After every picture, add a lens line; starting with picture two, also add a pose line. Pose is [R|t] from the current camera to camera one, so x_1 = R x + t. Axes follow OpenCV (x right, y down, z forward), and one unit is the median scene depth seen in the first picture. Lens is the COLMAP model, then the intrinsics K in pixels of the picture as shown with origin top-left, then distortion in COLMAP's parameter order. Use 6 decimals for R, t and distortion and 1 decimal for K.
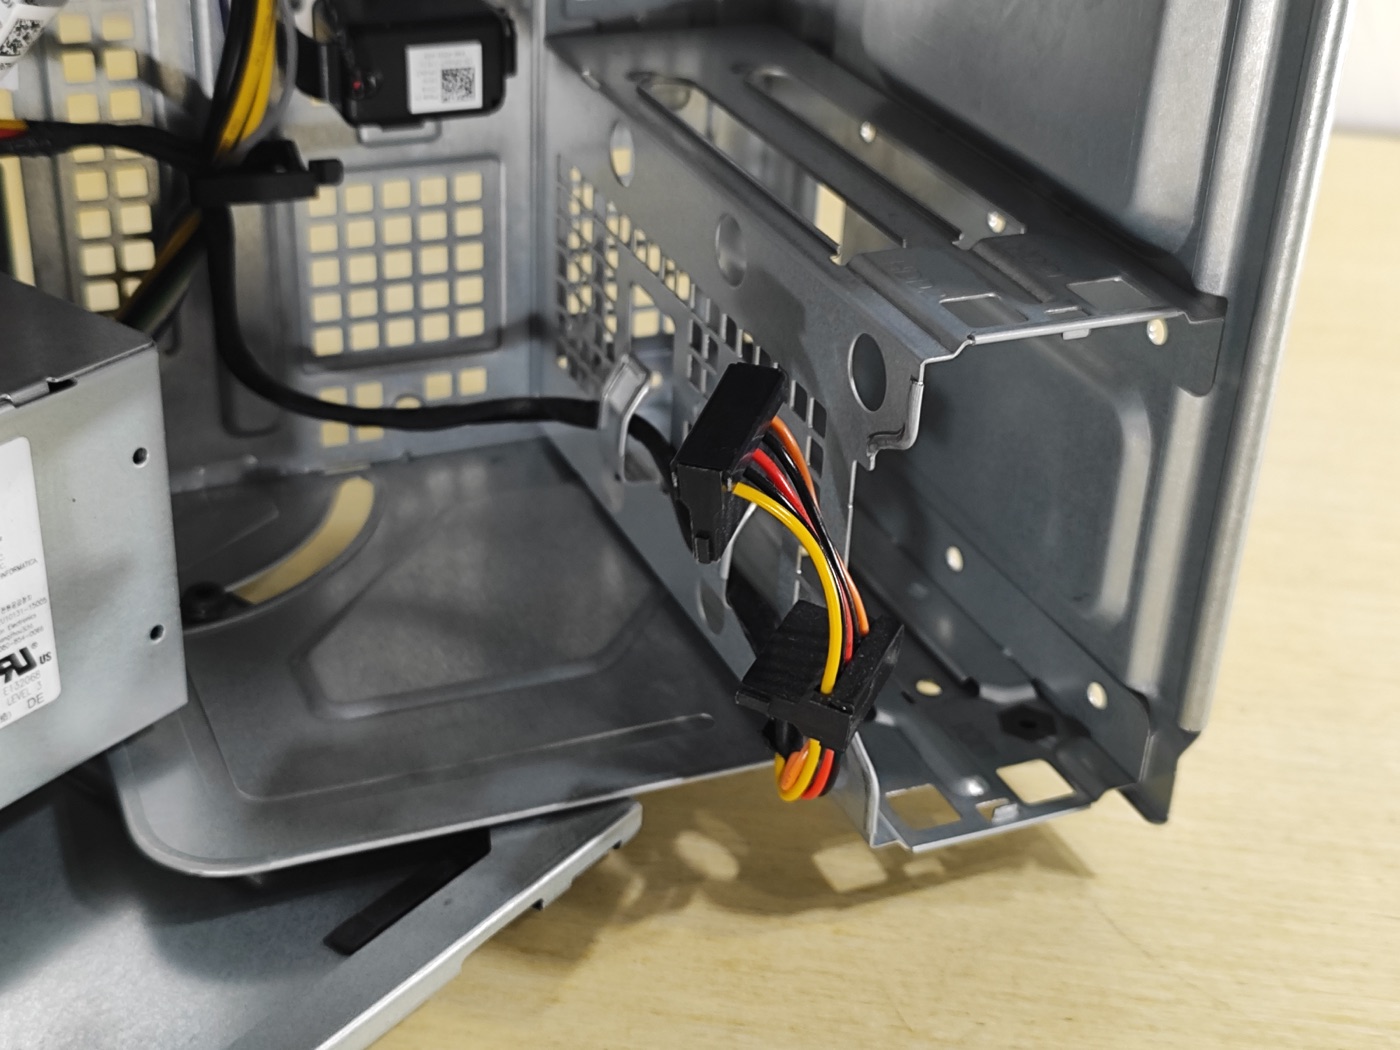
lens RADIAL K [[2050.4, 0, 691.6], [0, 2050.4, 512.5], [0, 0, 1]] dist [0.135699, -0.567787]
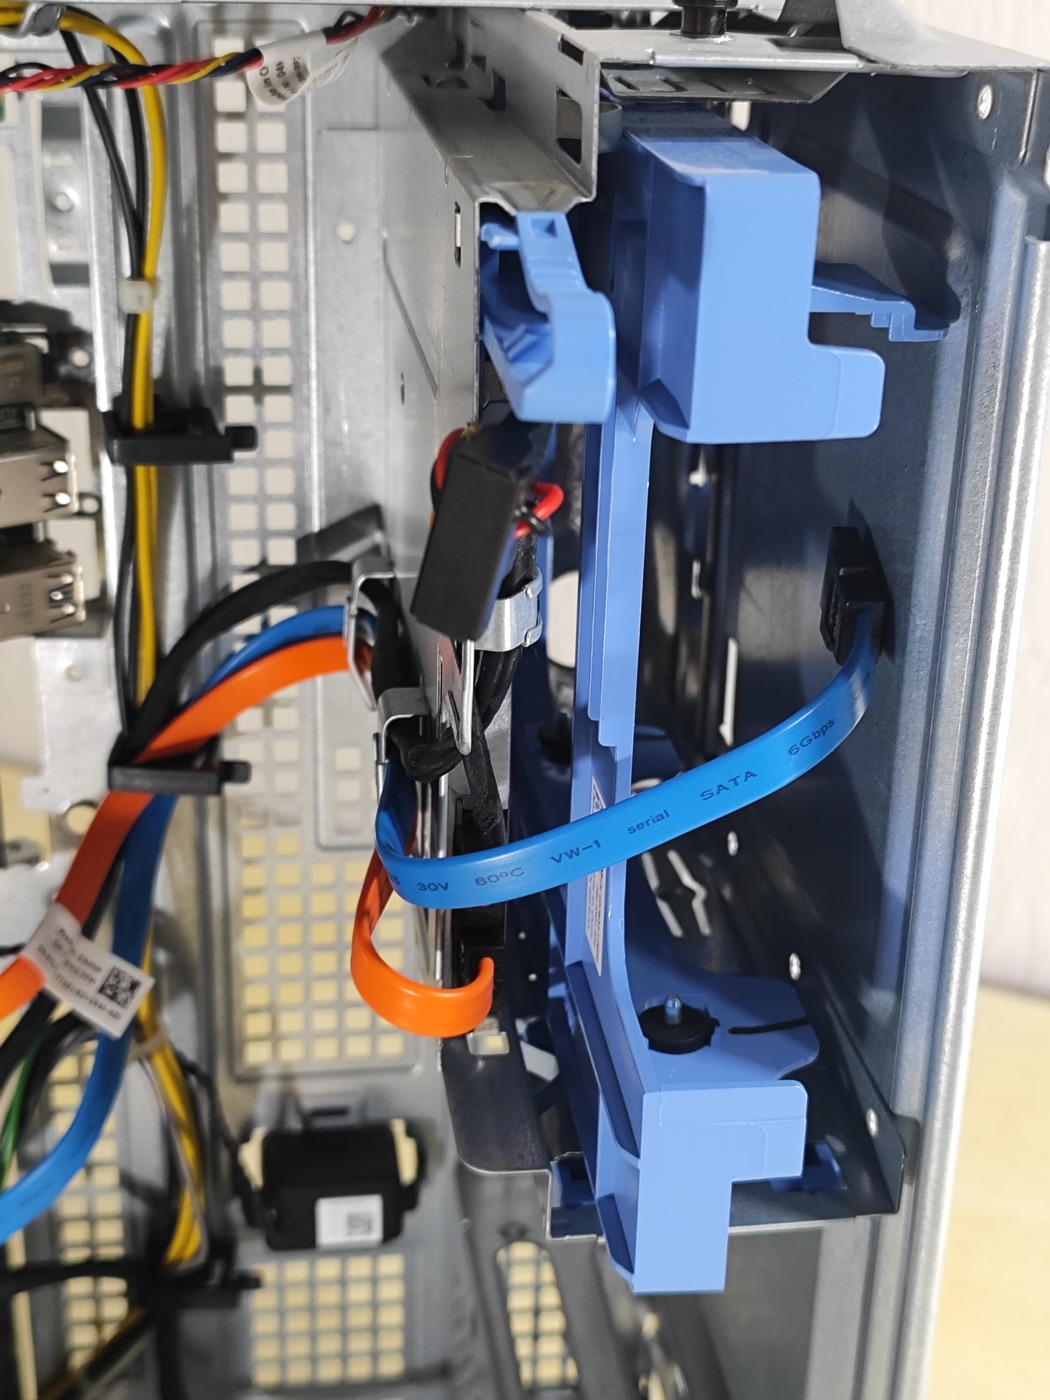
lens RADIAL K [[2050.4, 0, 525.0], [0, 2050.4, 700.0], [0, 0, 1]] dist [0.135699, -0.567787]
pose [[0.963122, 0.086599, -0.254749, 0.256823], [-0.115442, 0.988216, -0.100514, -0.392784], [0.243043, 0.126216, 0.961769, -0.181600]]
